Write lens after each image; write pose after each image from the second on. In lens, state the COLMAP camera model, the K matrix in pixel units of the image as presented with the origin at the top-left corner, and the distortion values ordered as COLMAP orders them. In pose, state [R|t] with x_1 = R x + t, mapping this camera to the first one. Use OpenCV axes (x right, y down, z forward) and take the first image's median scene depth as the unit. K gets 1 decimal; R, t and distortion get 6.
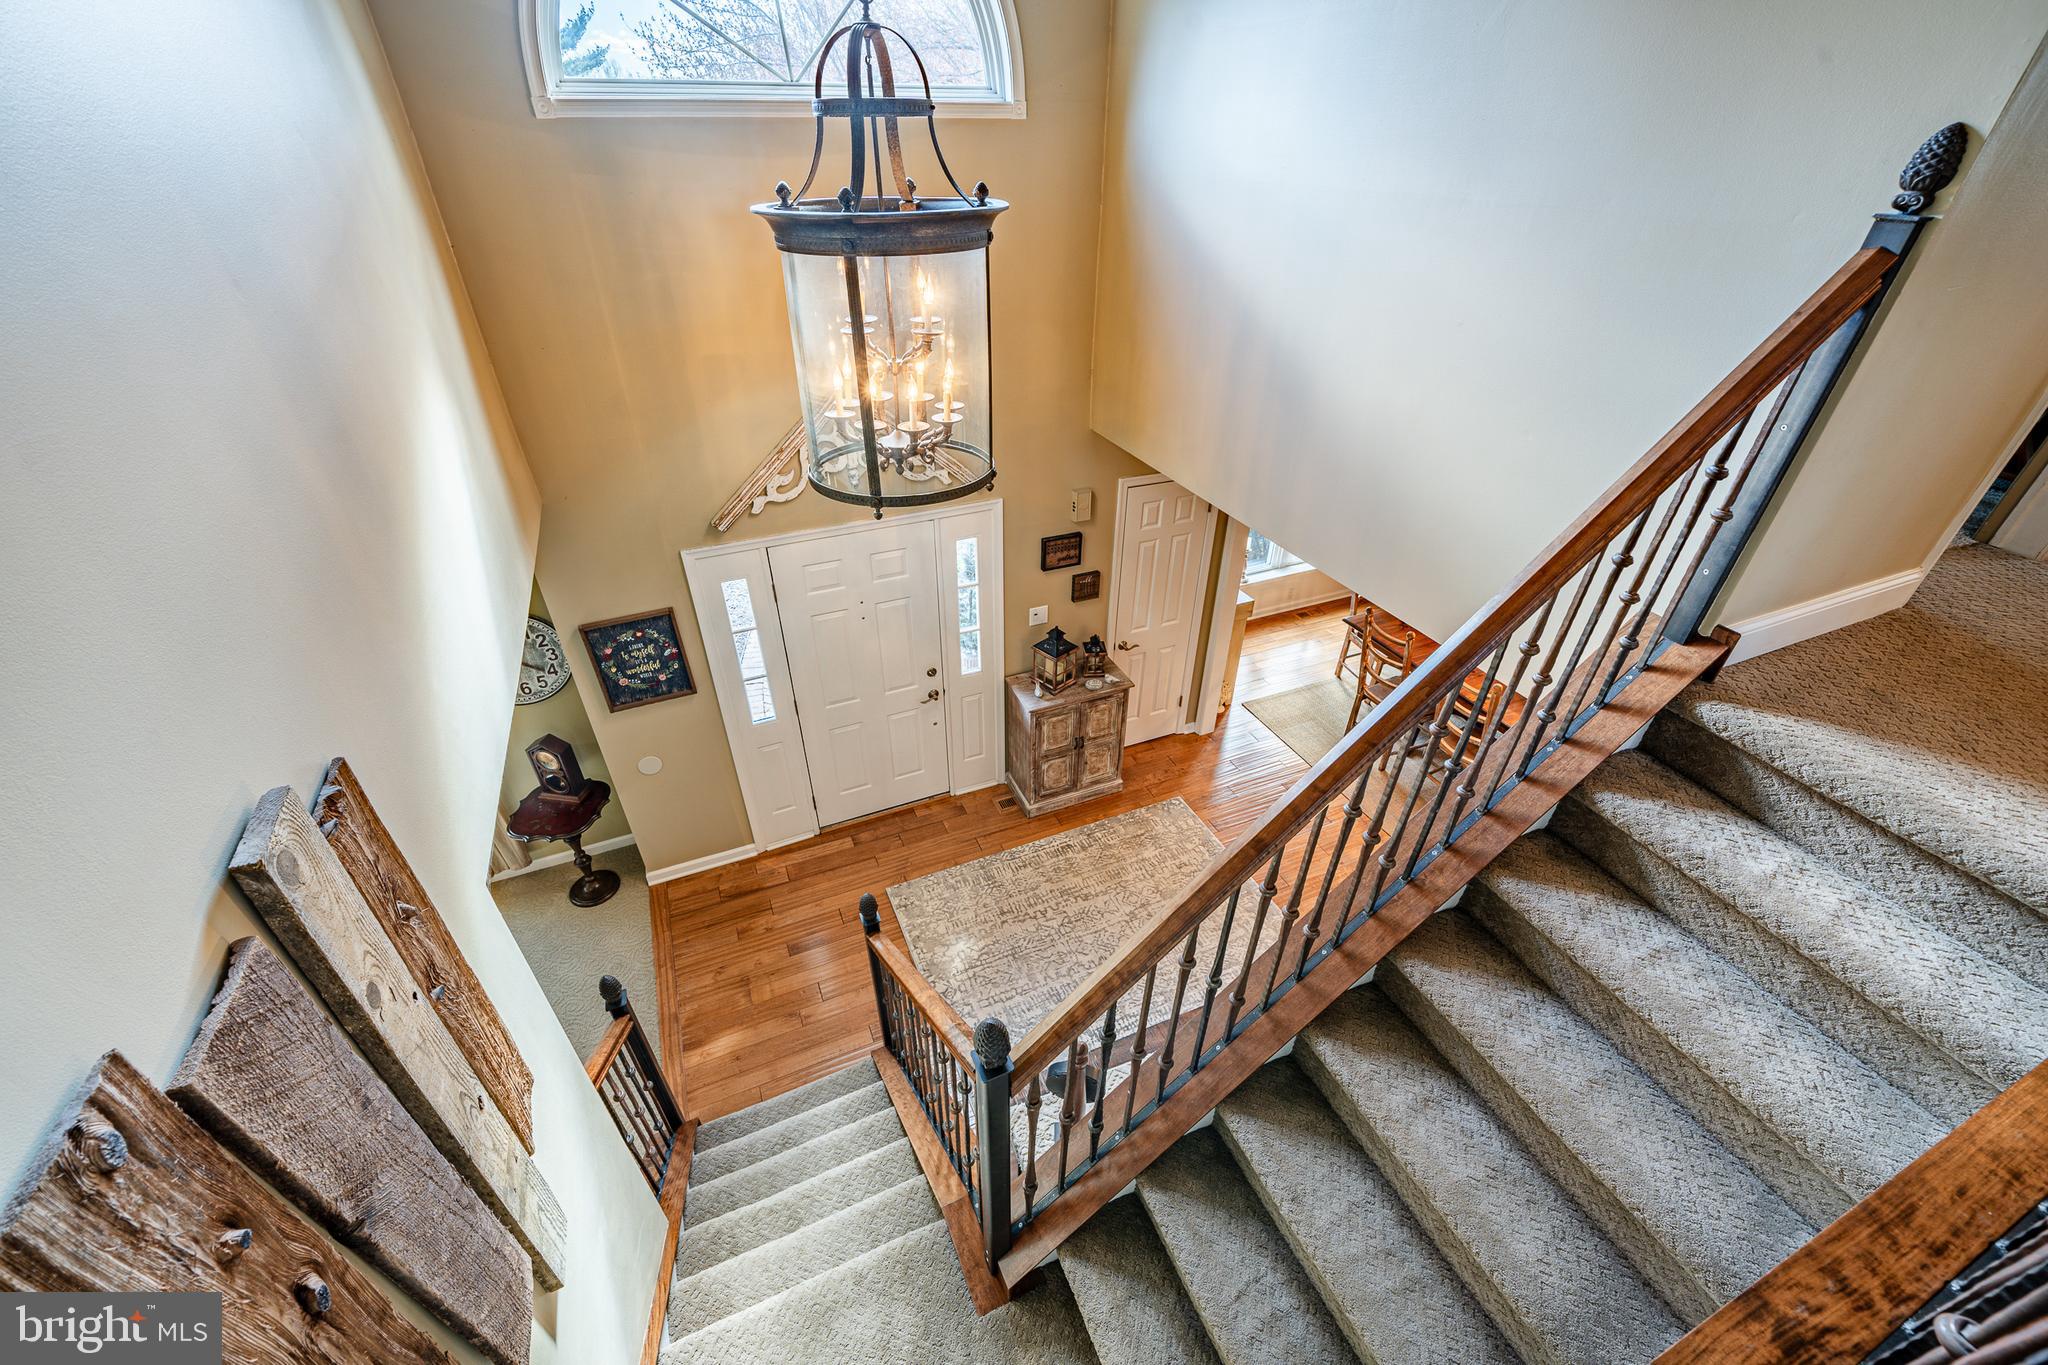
lens RADIAL K [[802.7, 0, 1011.8], [0, 802.7, 677.3], [0, 0, 1]] dist [-0.012163, 0.000179]
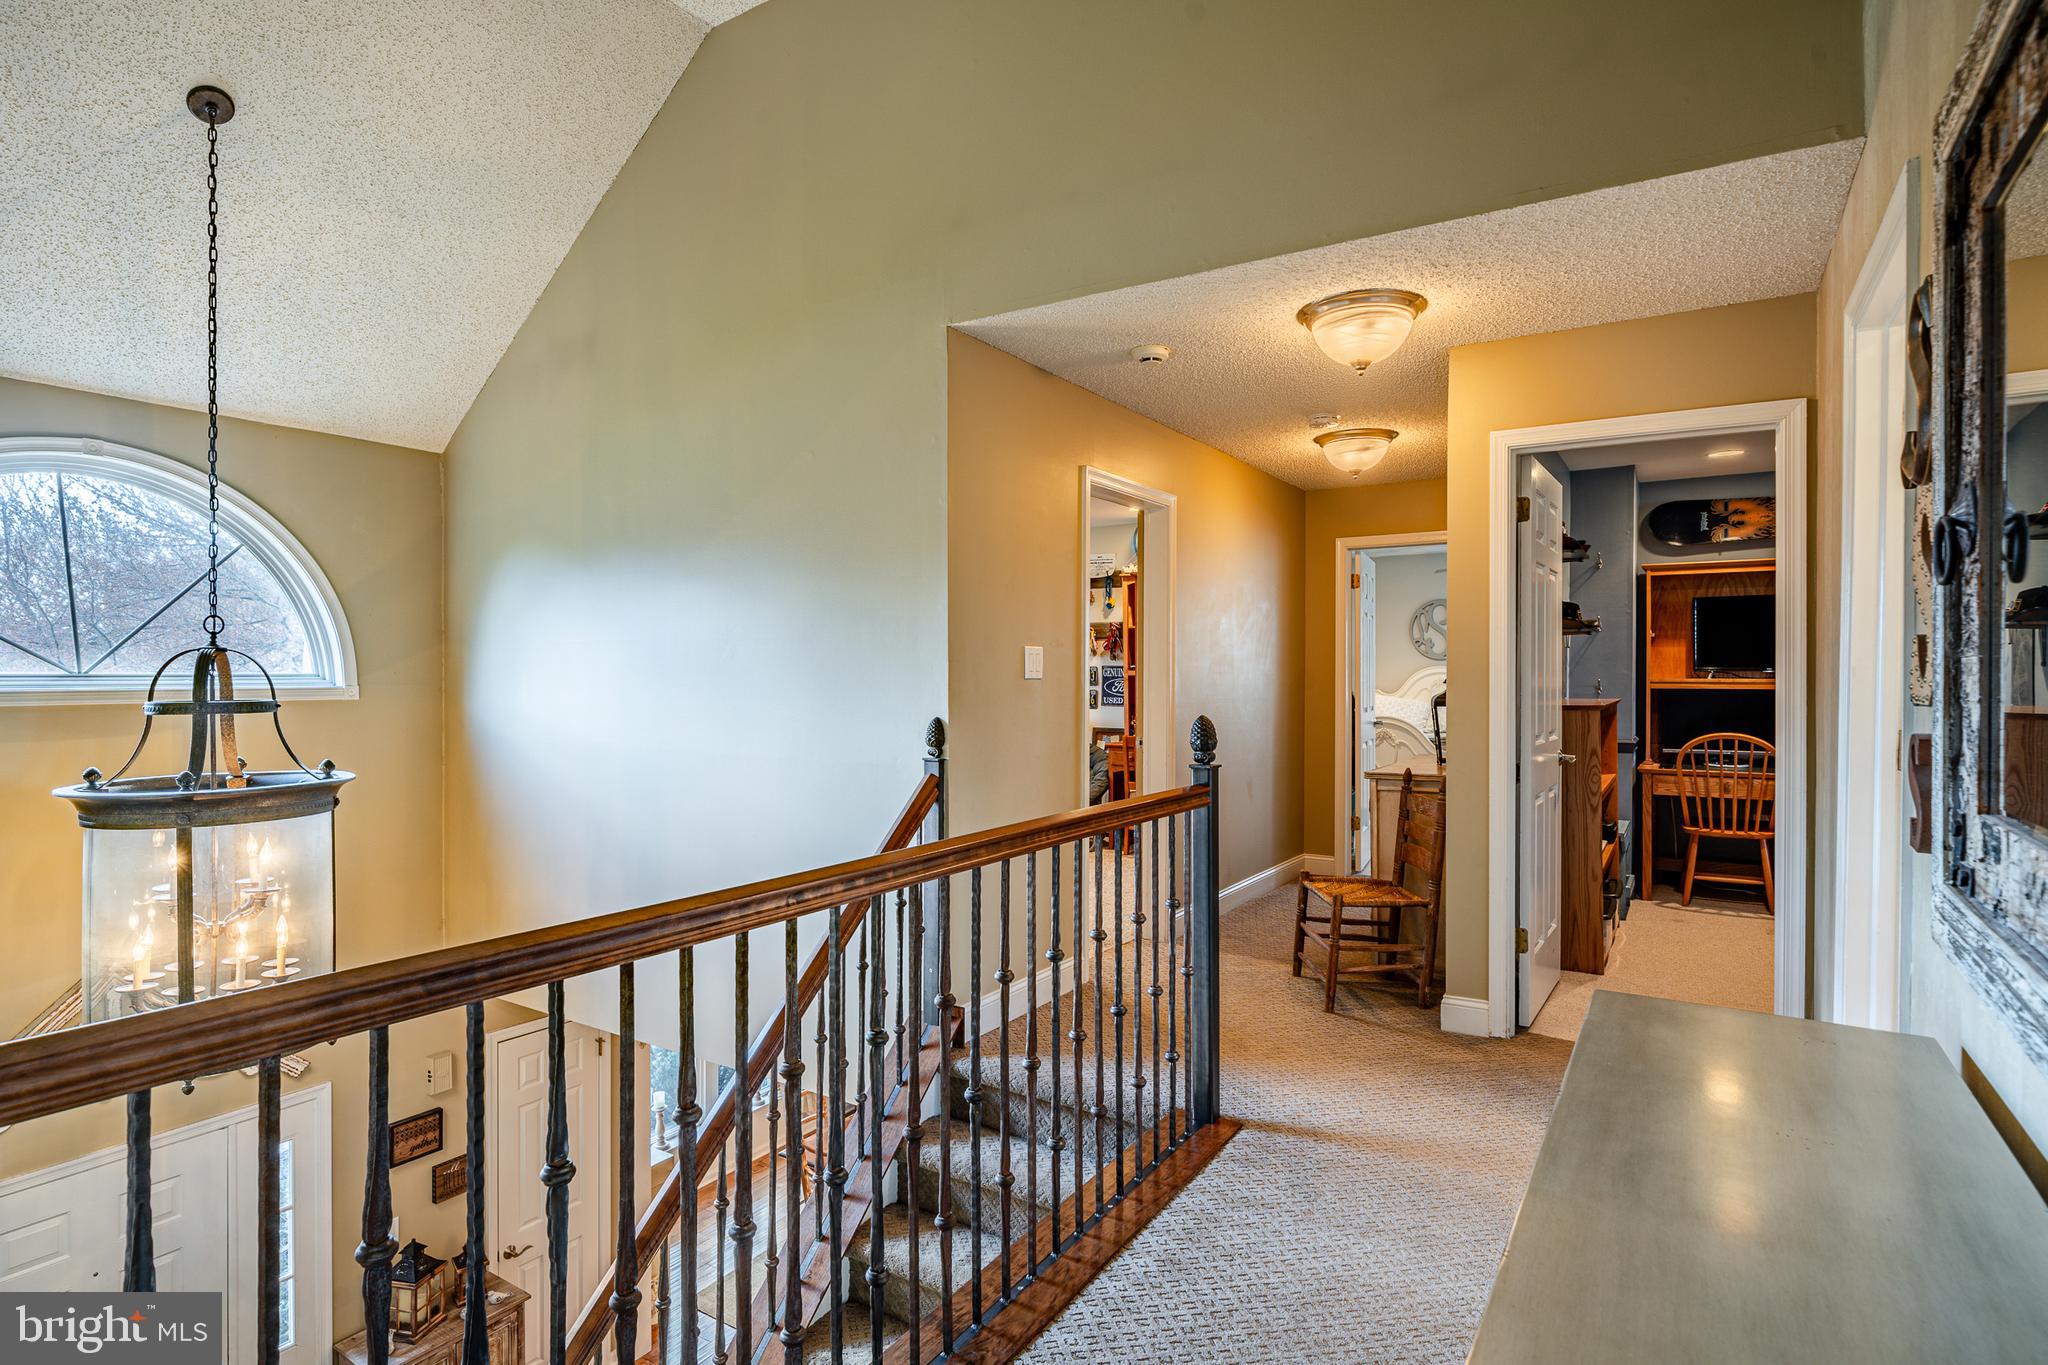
lens RADIAL K [[1072.0, 0, 1012.7], [0, 1072.0, 677.0], [0, 0, 1]] dist [0.001845, -0.000945]
pose [[0.829167, -0.002125, 0.558998, -0.074812], [0.314115, 0.828956, -0.462779, 0.261437], [-0.462401, 0.559310, 0.688010, -0.503158]]
